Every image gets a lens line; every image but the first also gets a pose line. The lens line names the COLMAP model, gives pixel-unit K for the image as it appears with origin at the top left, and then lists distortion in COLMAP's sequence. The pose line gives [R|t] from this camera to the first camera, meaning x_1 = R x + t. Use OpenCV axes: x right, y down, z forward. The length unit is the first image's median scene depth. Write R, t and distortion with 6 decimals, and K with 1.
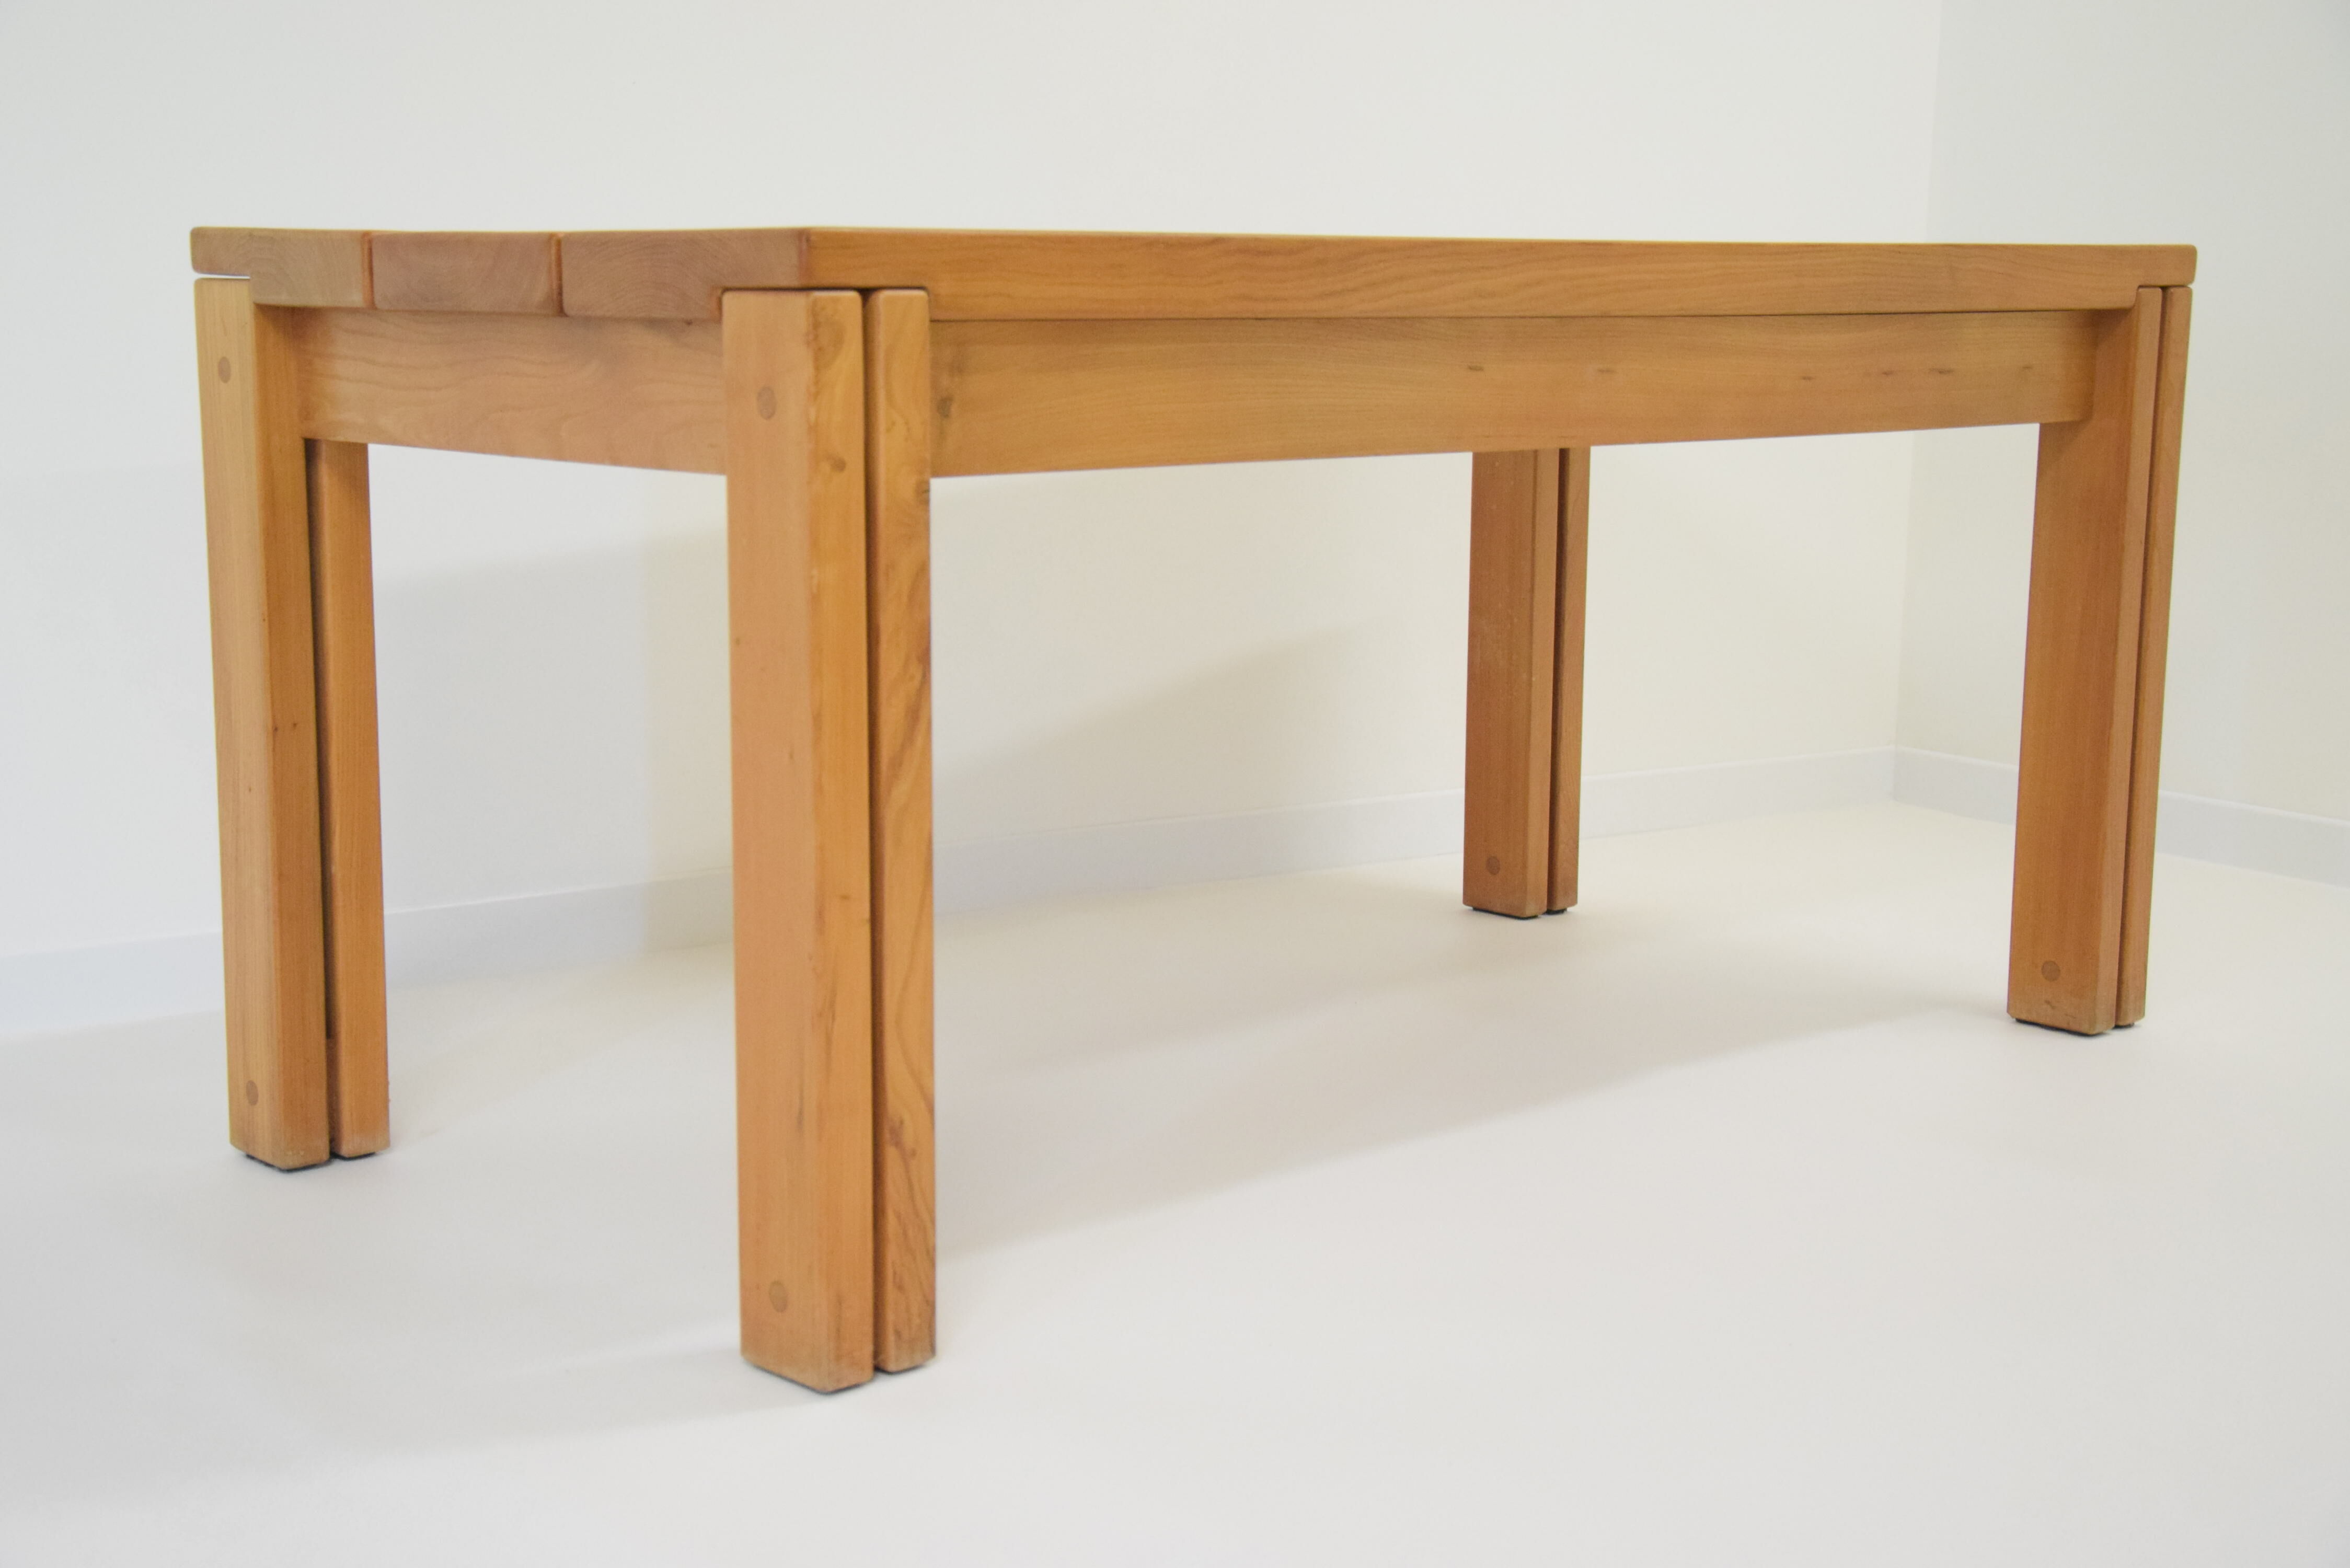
lens RADIAL K [[3181.5, 0, 1175.0], [0, 3181.5, 784.0], [0, 0, 1]] dist [0.041988, 0.037777]
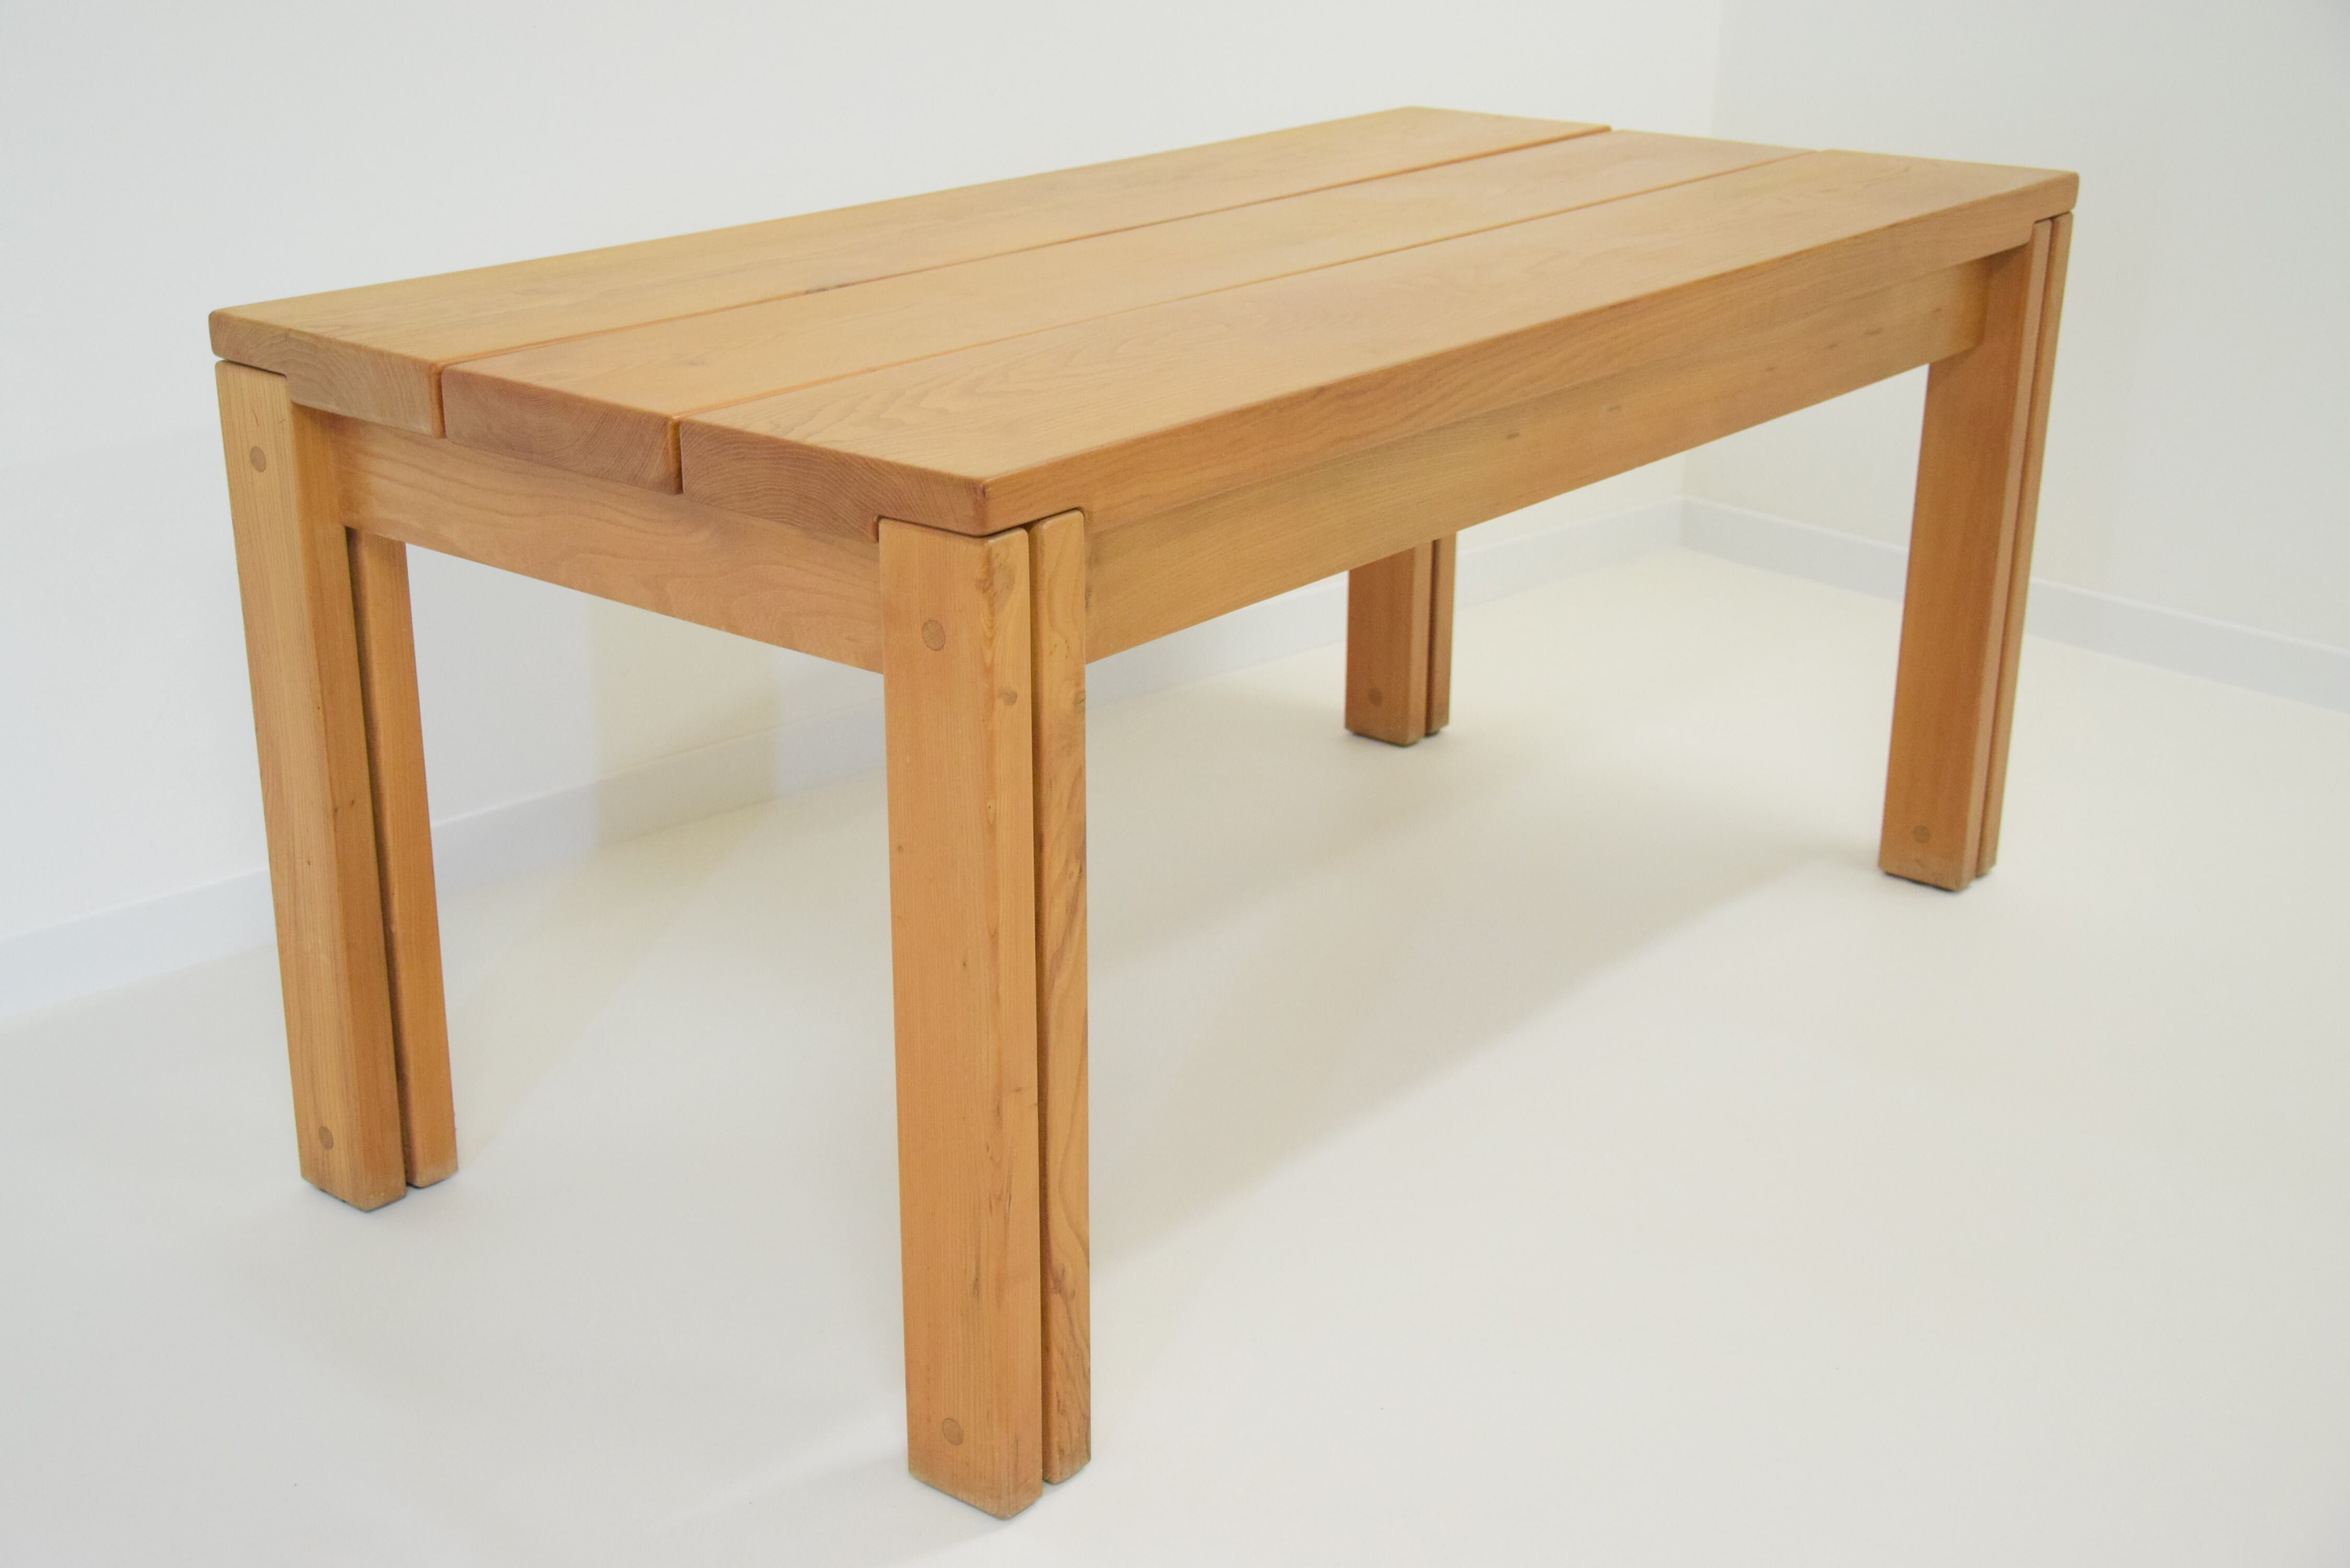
lens RADIAL K [[2950.7, 0, 1175.0], [0, 2950.7, 784.0], [0, 0, 1]] dist [0.018353, 0.024005]
pose [[0.990626, -0.047802, 0.127962, -0.159038], [0.022672, 0.981316, 0.191063, -0.228334], [-0.134705, -0.186371, 0.973201, 0.064076]]
